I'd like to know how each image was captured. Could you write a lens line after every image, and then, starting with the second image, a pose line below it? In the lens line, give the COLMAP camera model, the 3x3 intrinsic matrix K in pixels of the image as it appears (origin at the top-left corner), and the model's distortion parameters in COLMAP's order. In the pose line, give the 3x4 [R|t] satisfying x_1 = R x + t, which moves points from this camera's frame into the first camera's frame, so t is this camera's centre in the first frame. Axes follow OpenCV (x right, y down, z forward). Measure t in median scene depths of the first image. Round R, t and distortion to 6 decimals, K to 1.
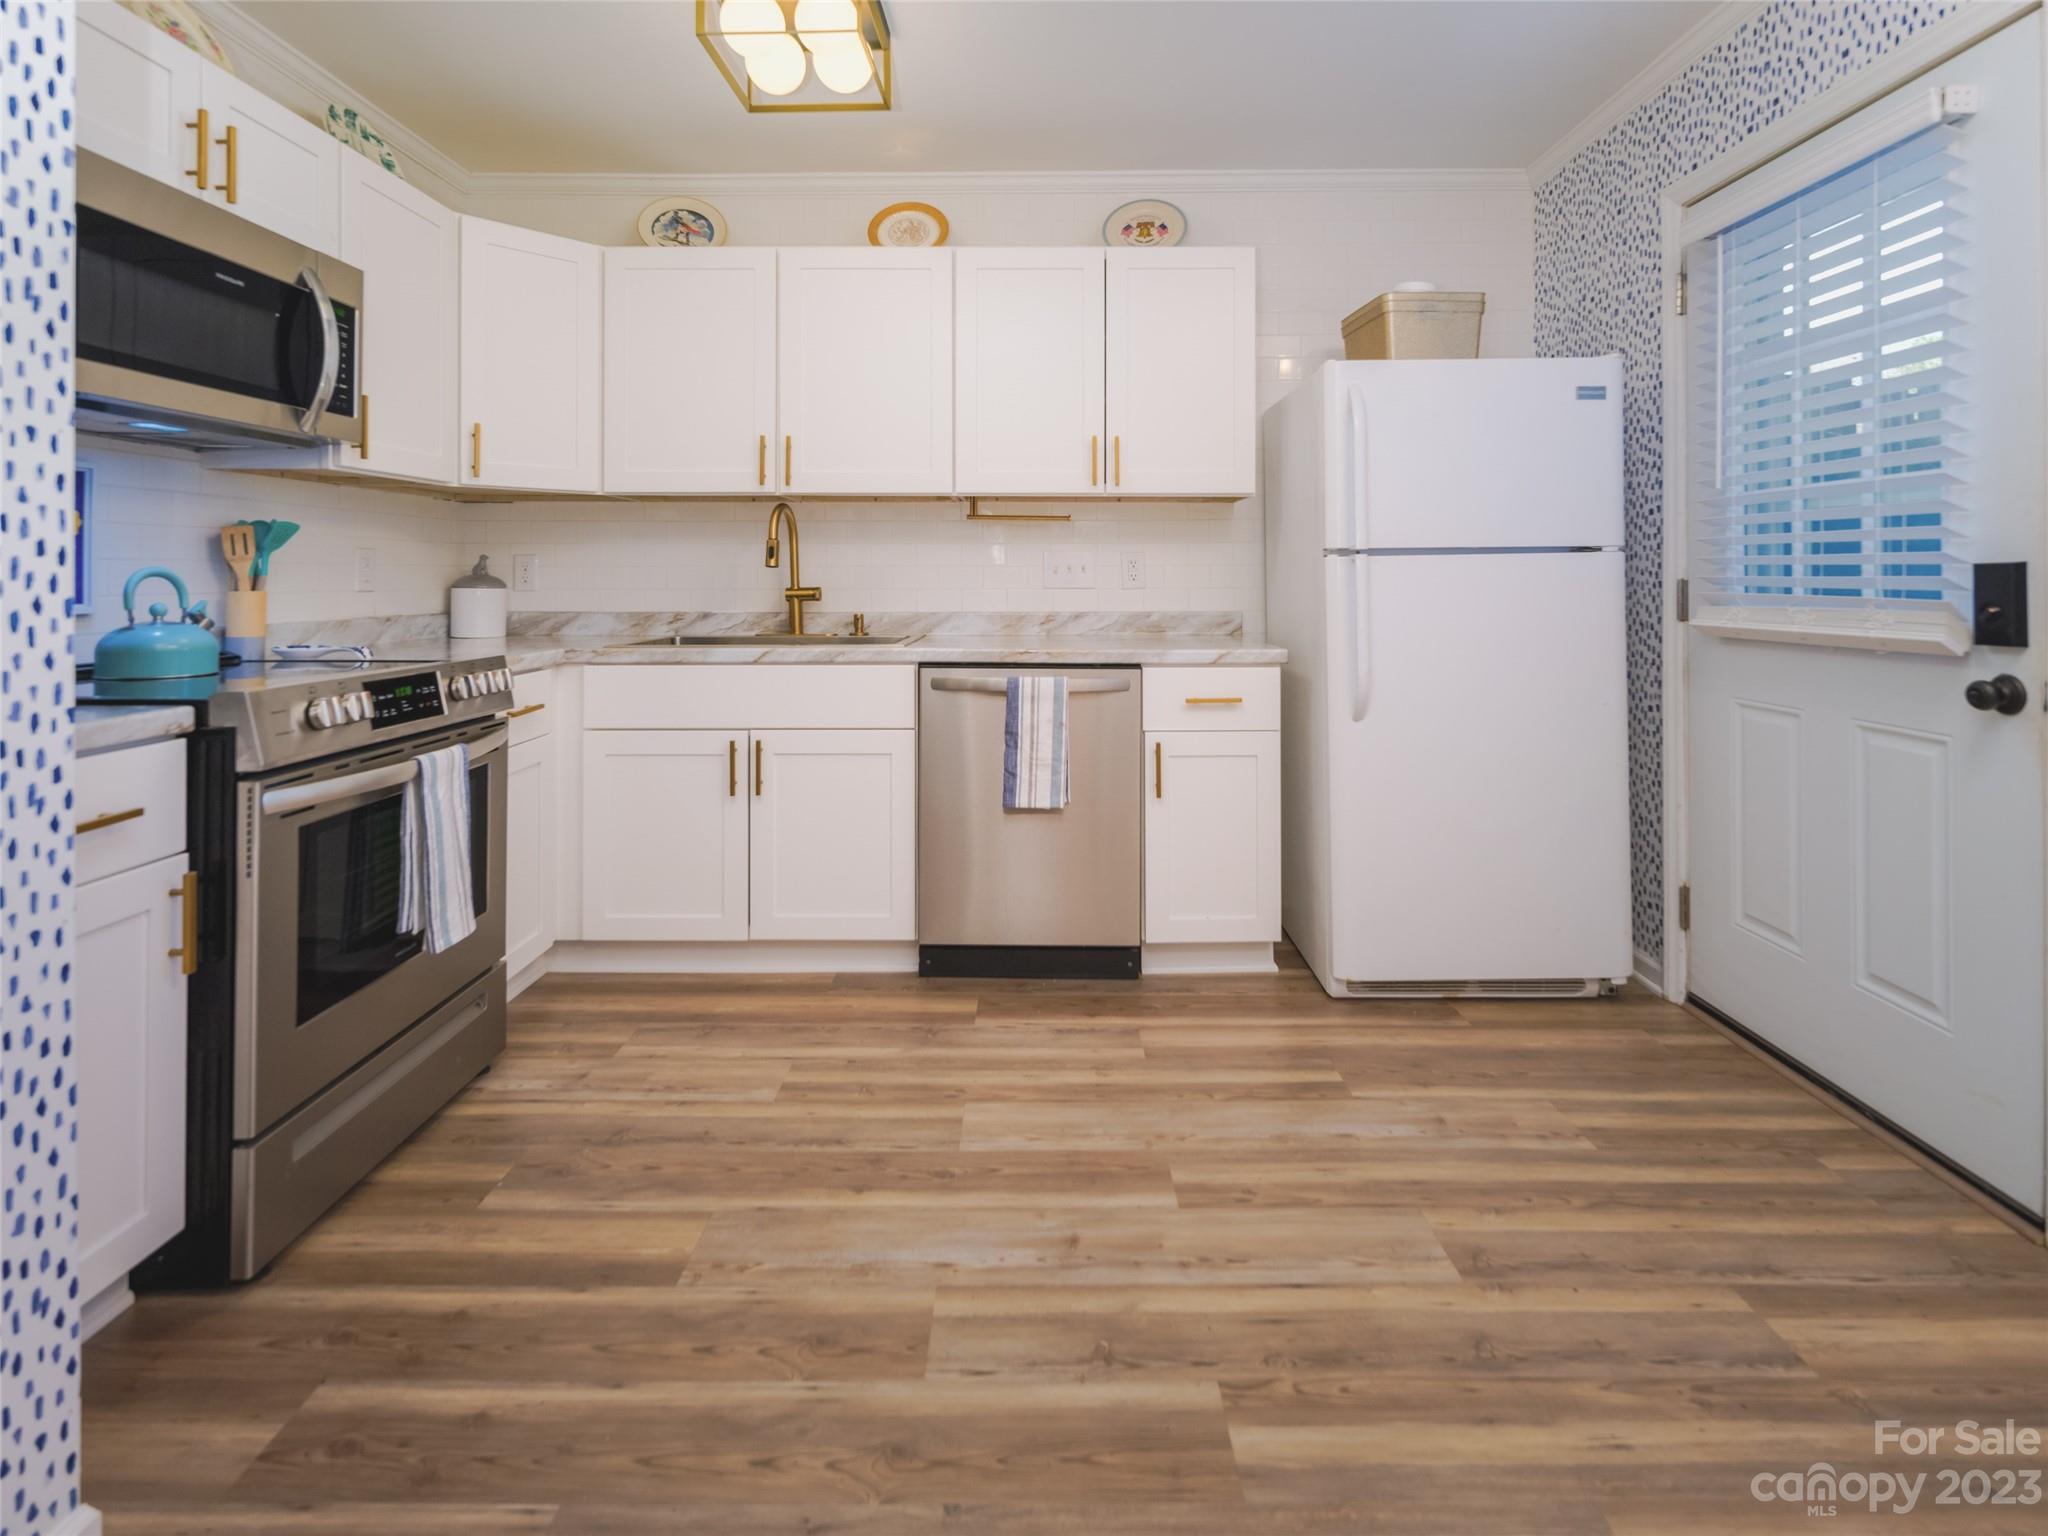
lens RADIAL K [[987.4, 0, 1026.9], [0, 987.4, 588.3], [0, 0, 1]] dist [0.002528, -0.001263]
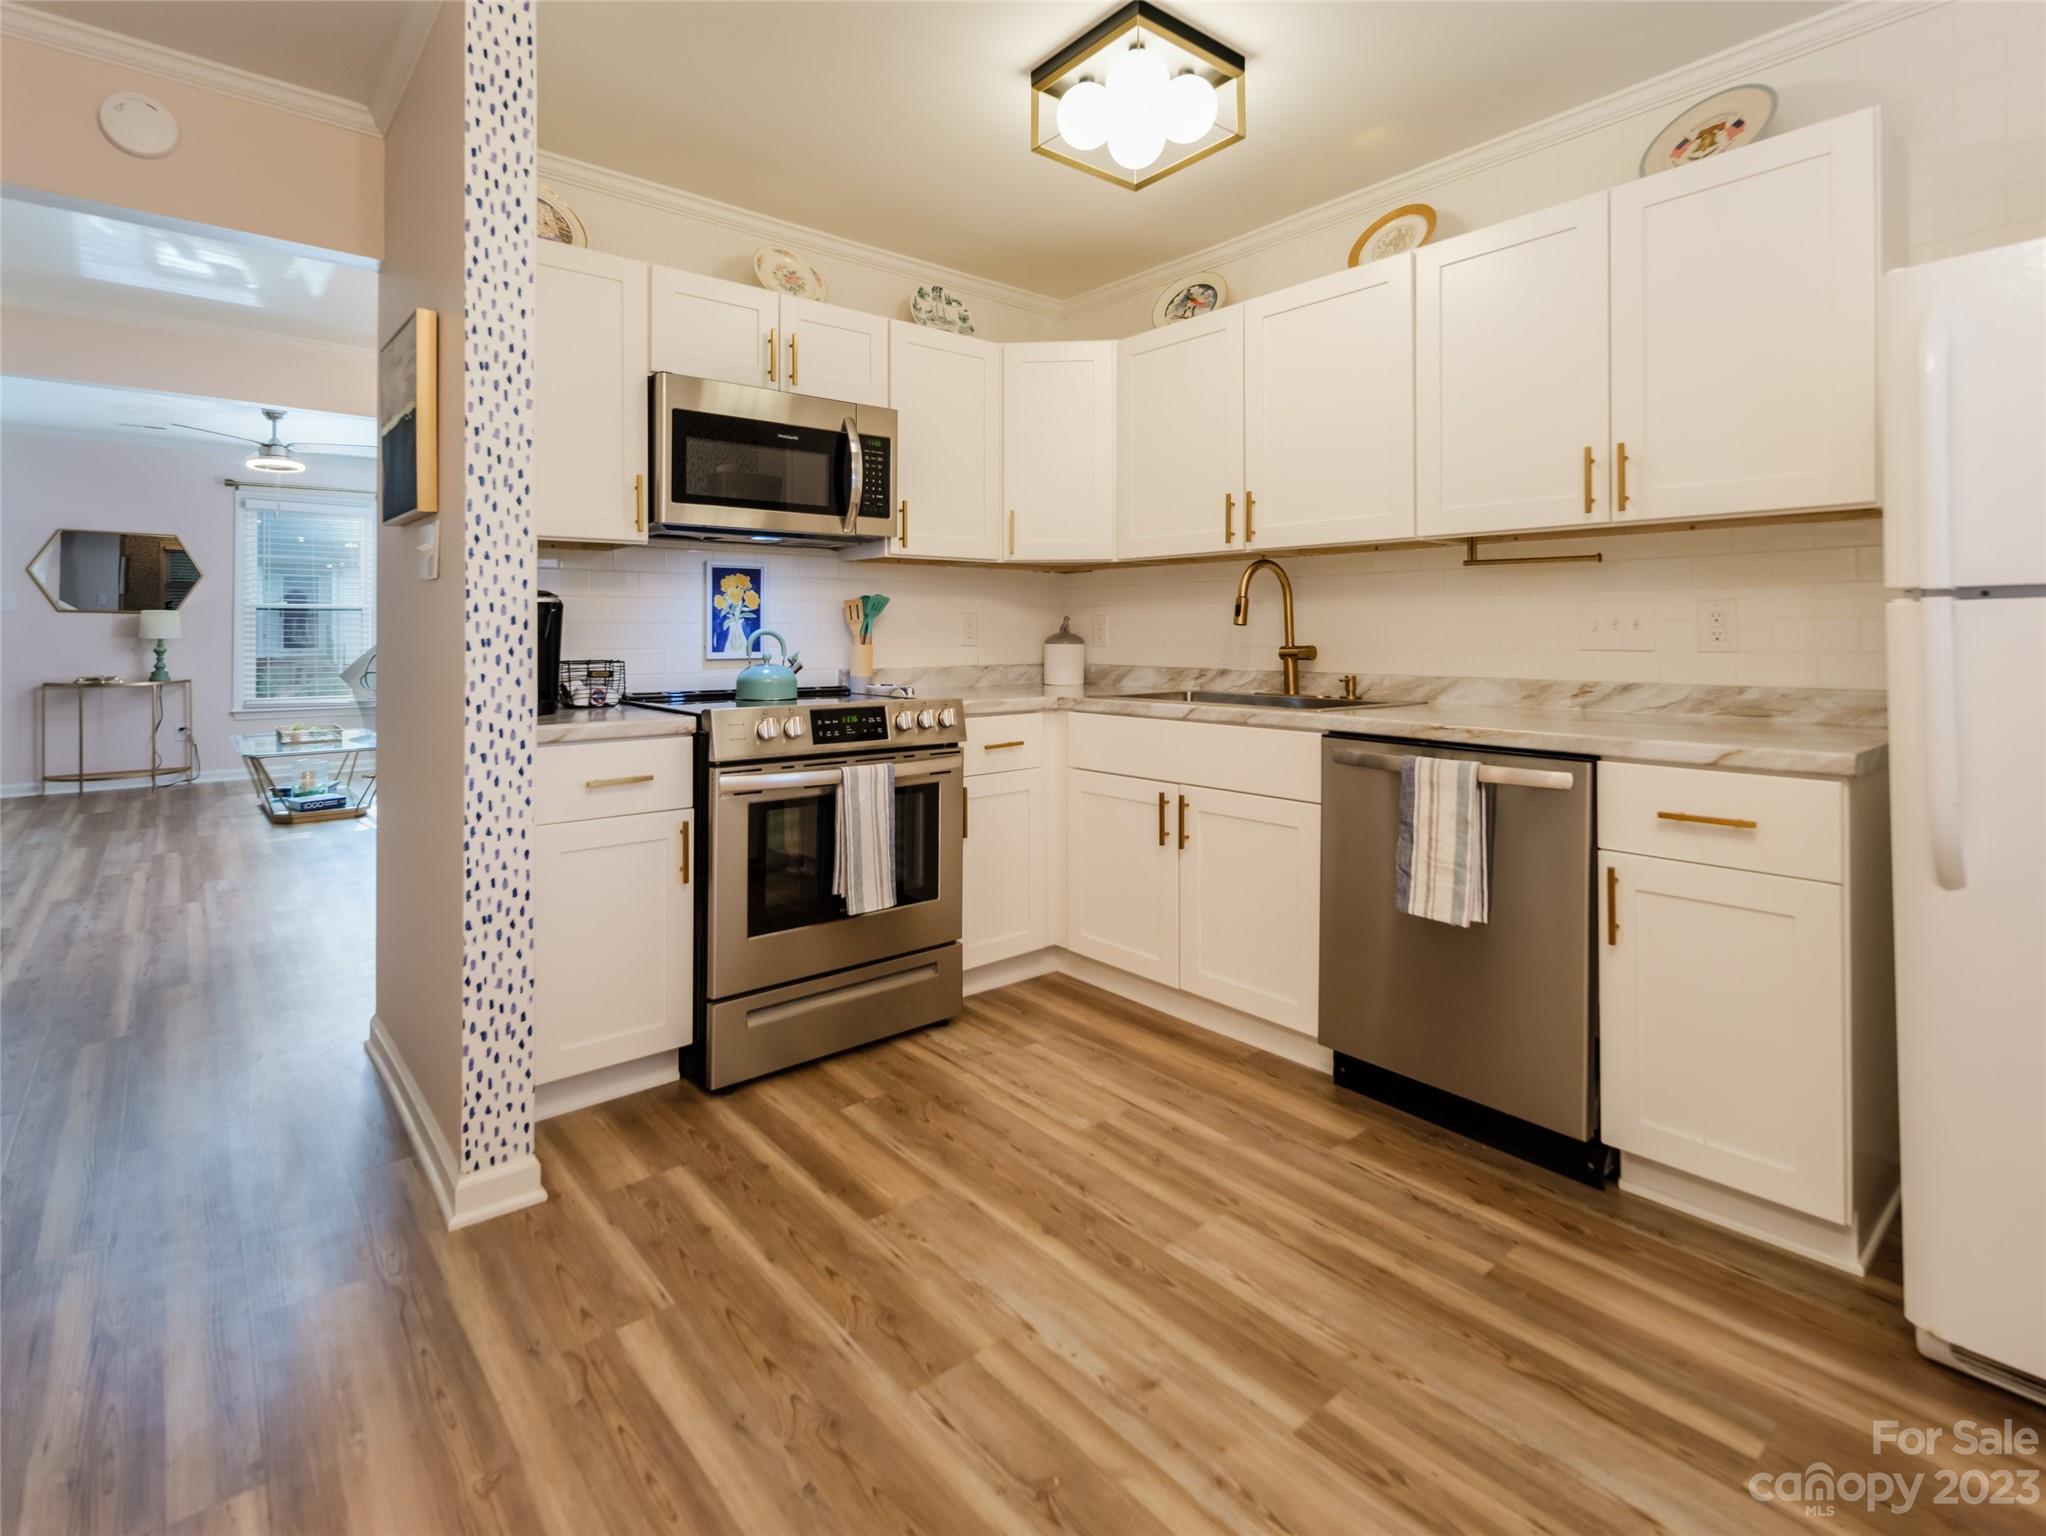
lens RADIAL K [[995.5, 0, 1006.8], [0, 995.5, 640.8], [0, 0, 1]] dist [0.002862, 0.000341]
pose [[0.645950, 0.005709, -0.763359, 0.493261], [-0.008466, 0.999964, 0.000315, -0.005336], [0.763333, 0.006259, 0.645975, 0.244330]]
